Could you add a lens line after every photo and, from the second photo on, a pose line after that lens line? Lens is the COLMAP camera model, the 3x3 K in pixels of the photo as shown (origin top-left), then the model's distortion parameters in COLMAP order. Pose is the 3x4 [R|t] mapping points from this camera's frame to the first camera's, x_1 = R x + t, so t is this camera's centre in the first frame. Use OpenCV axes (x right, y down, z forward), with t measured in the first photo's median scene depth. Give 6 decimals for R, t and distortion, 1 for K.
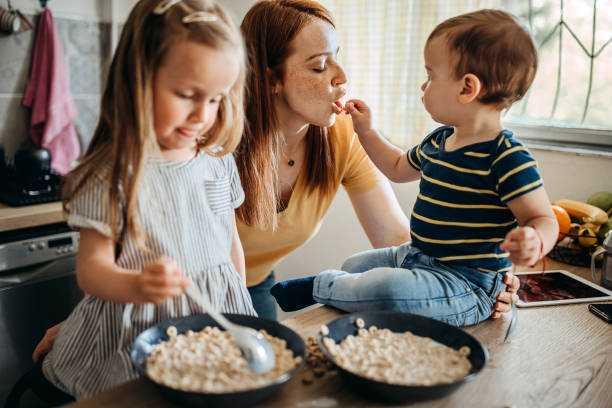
lens RADIAL K [[589.3, 0, 305.9], [0, 589.3, 201.5], [0, 0, 1]] dist [-0.013909, 0.000000]
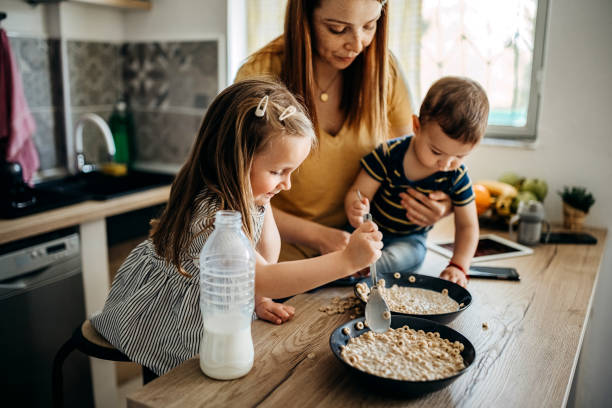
lens RADIAL K [[589.3, 0, 308.0], [0, 589.3, 202.0], [0, 0, 1]] dist [-0.013909, 0.000000]
pose [[0.979318, -0.070146, 0.189777, -0.196299], [0.066416, 0.997454, 0.025956, -0.017353], [-0.191115, -0.012815, 0.981484, -0.209813]]
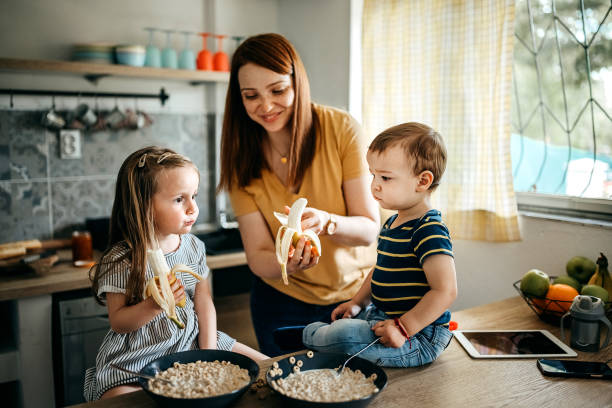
lens RADIAL K [[589.3, 0, 304.2], [0, 589.3, 203.4], [0, 0, 1]] dist [-0.013909, 0.000000]
pose [[0.967659, -0.011262, -0.252012, 0.266956], [-0.010774, 0.996246, -0.085889, -0.022412], [0.252033, 0.085826, 0.963905, -0.215032]]
